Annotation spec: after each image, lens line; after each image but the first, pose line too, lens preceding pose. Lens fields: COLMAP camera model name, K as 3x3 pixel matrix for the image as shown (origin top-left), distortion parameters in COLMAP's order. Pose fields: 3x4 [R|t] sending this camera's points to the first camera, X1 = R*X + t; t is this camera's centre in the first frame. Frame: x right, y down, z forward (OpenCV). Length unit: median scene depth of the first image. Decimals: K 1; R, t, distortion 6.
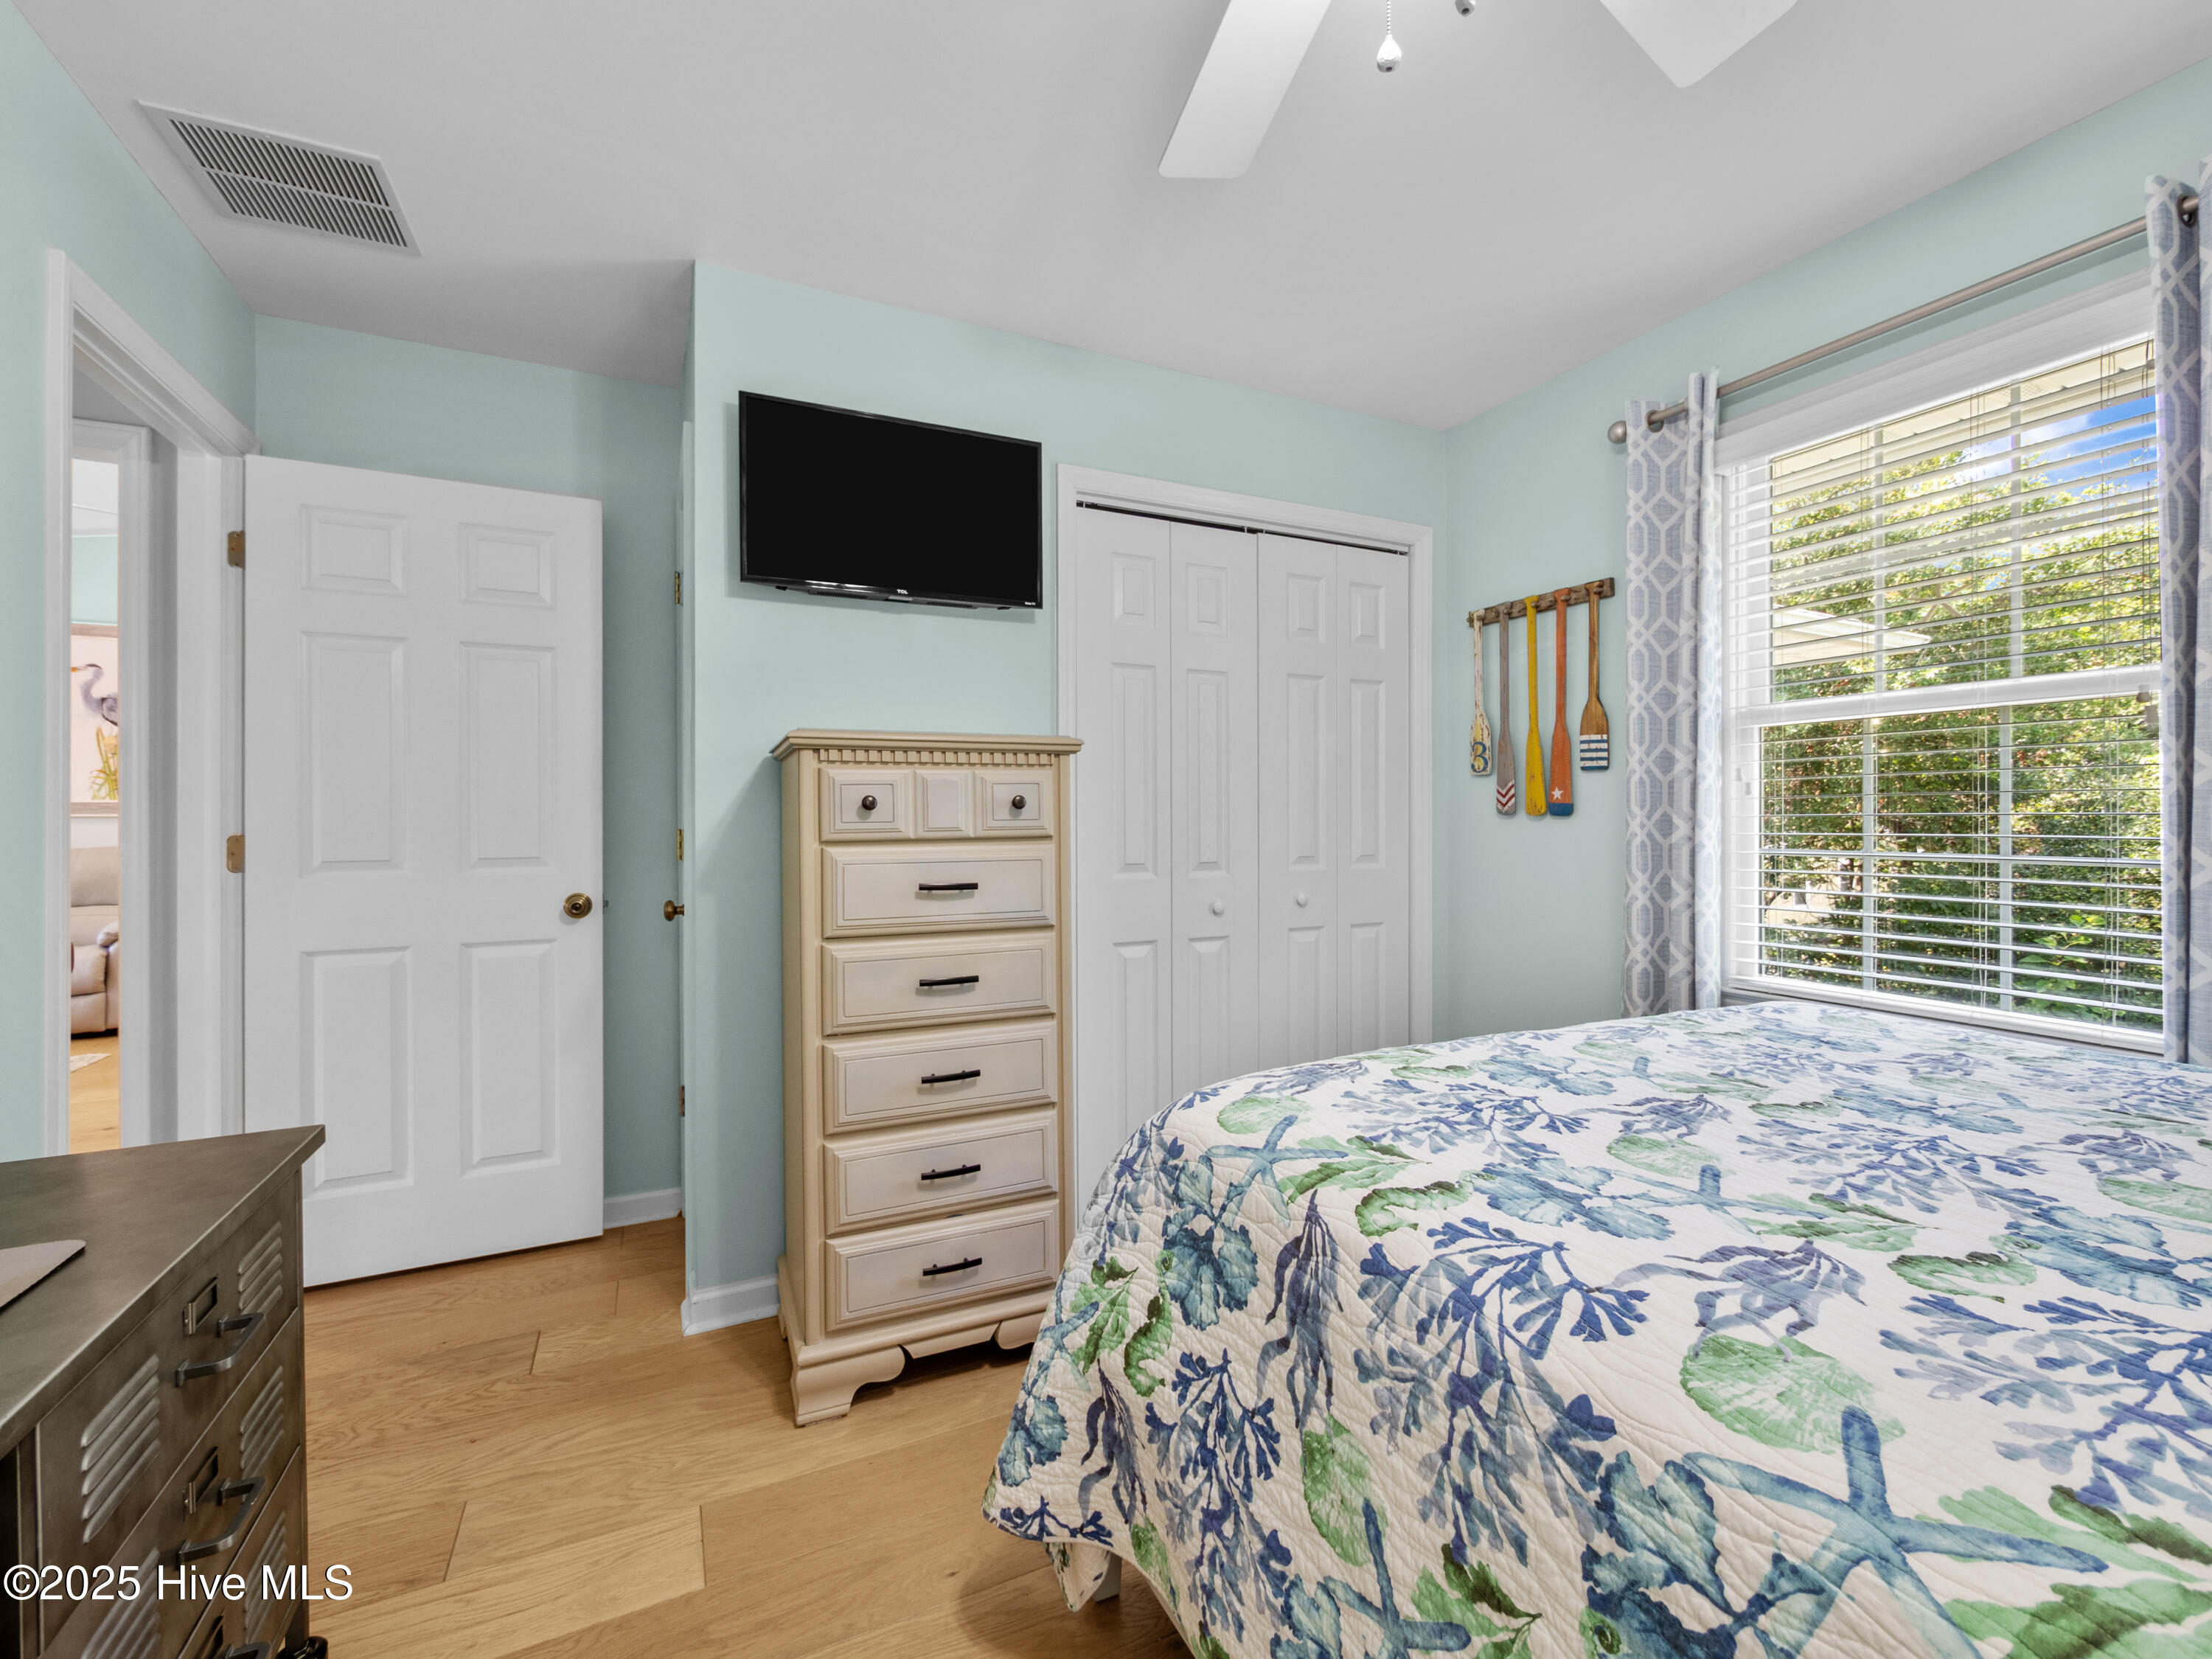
lens RADIAL K [[938.0, 0, 1106.0], [0, 938.0, 829.5], [0, 0, 1]] dist [-0.000937, 0.000007]
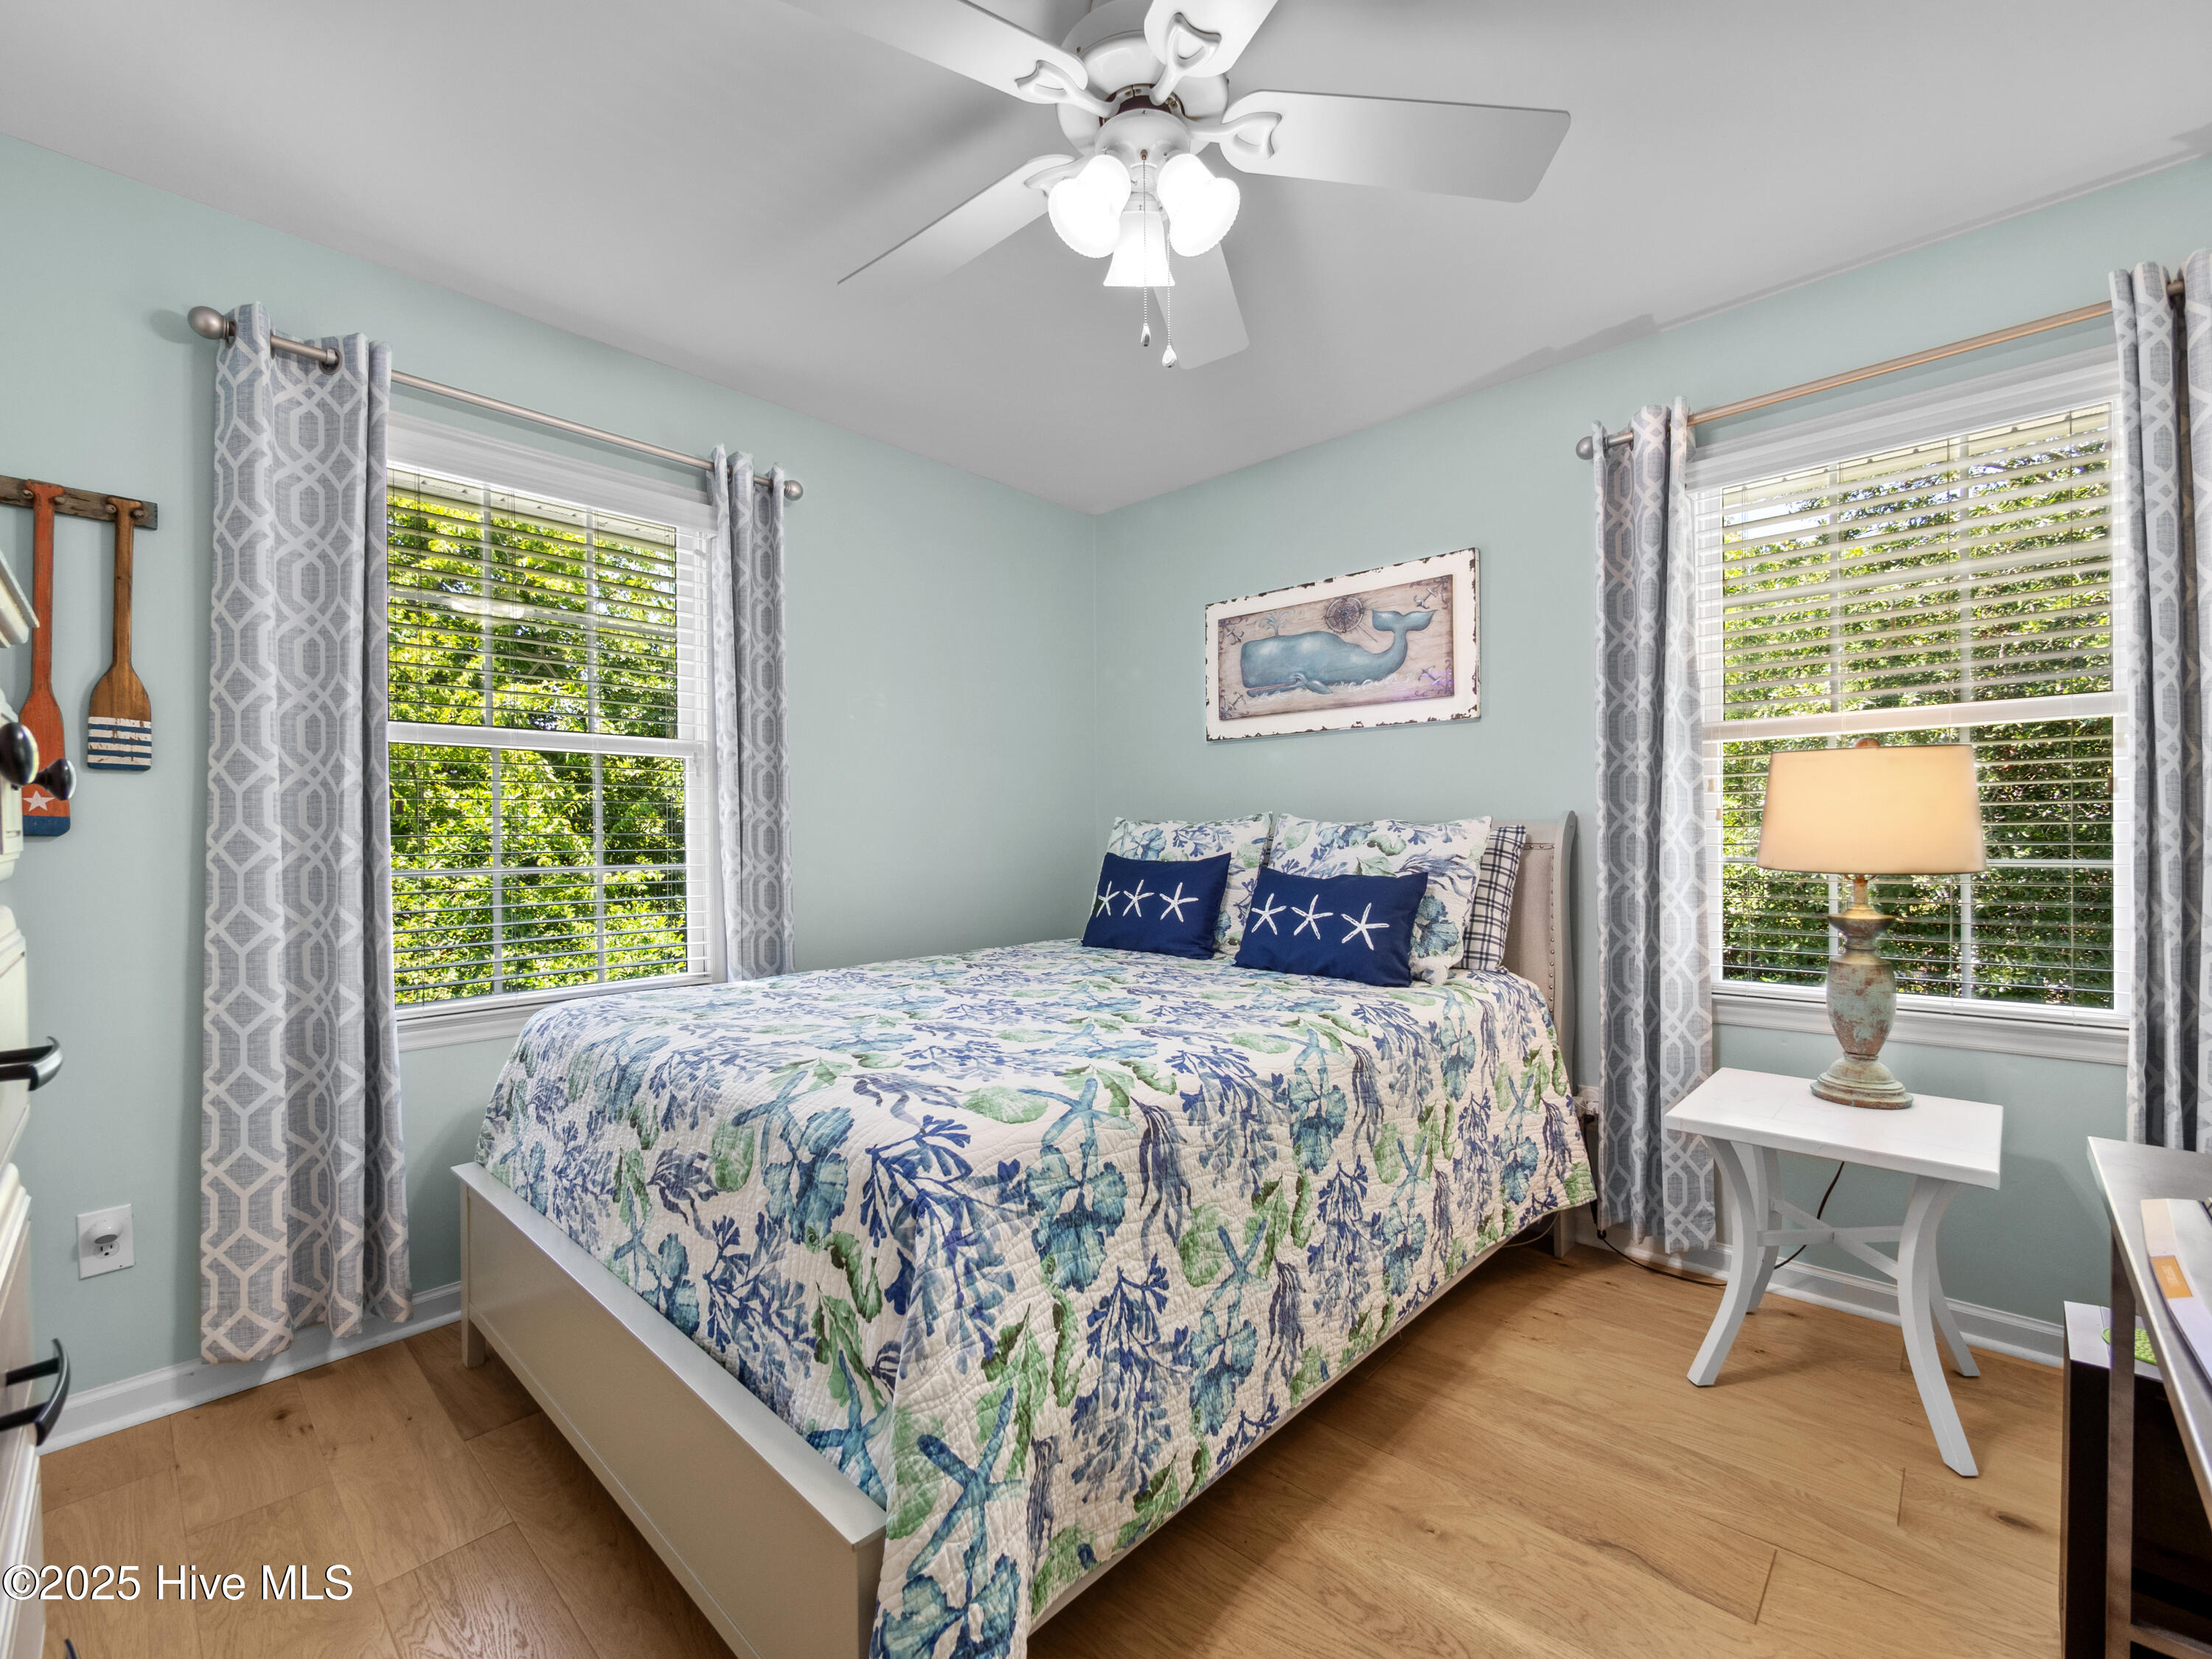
lens RADIAL K [[951.8, 0, 1124.5], [0, 951.8, 844.7], [0, 0, 1]] dist [-0.002547, -0.000095]
pose [[-0.378870, -0.002174, 0.925447, -1.105063], [0.017991, 0.999791, 0.009714, -0.003569], [-0.925275, 0.020330, -0.378751, 1.576030]]
